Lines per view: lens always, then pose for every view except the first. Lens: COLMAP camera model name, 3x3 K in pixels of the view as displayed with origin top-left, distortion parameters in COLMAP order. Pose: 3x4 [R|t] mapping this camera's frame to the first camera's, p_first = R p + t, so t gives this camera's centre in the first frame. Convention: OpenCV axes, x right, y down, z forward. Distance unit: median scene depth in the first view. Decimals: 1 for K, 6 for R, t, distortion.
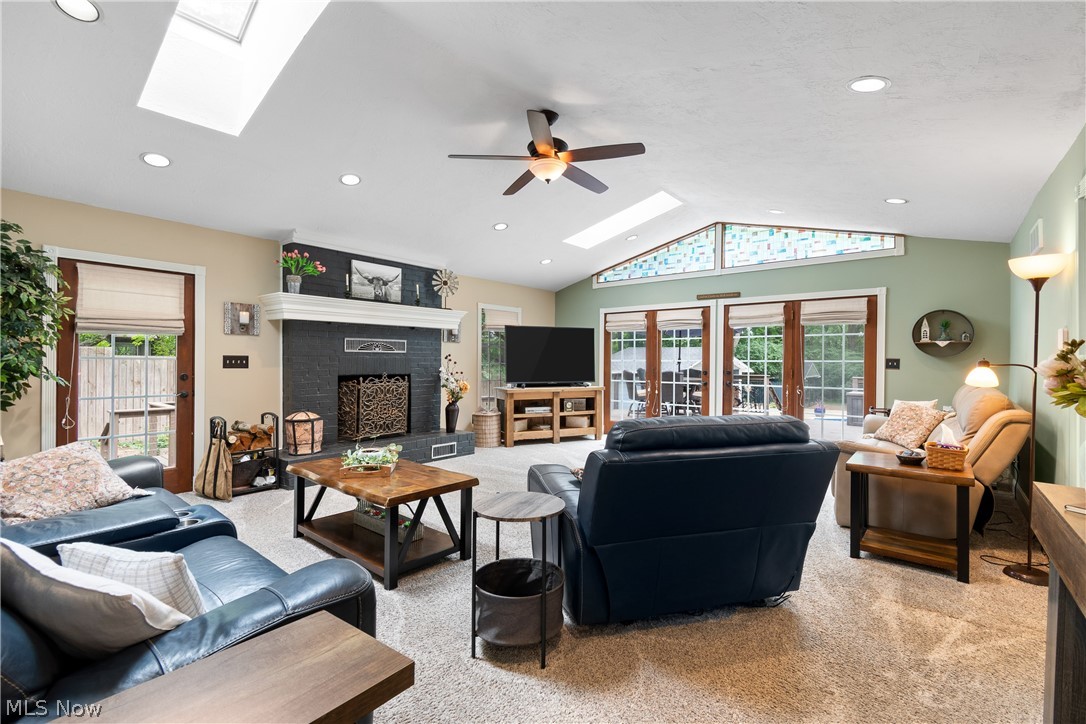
lens RADIAL K [[485.4, 0, 553.9], [0, 485.4, 358.4], [0, 0, 1]] dist [0.000567, 0.000415]
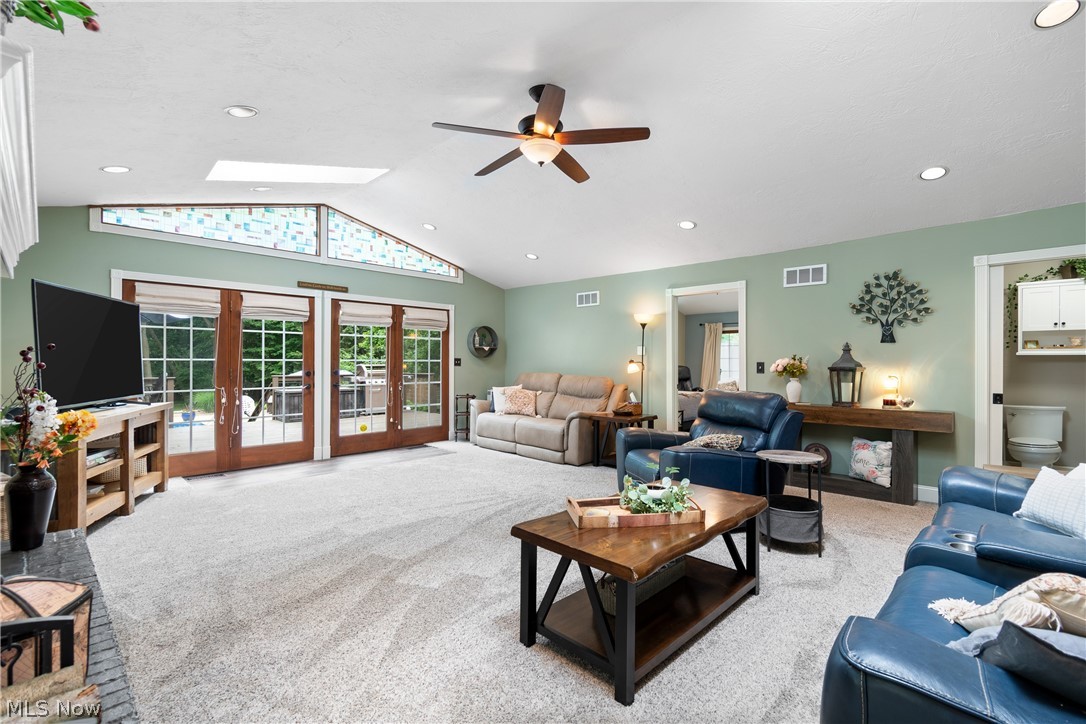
lens RADIAL K [[485.4, 0, 547.7], [0, 485.4, 366.4], [0, 0, 1]] dist [0.000567, 0.000415]
pose [[0.086823, -0.017112, 0.996077, -0.534246], [-0.010810, 0.999777, 0.018118, -0.003364], [-0.996165, -0.012341, 0.086619, 0.522826]]
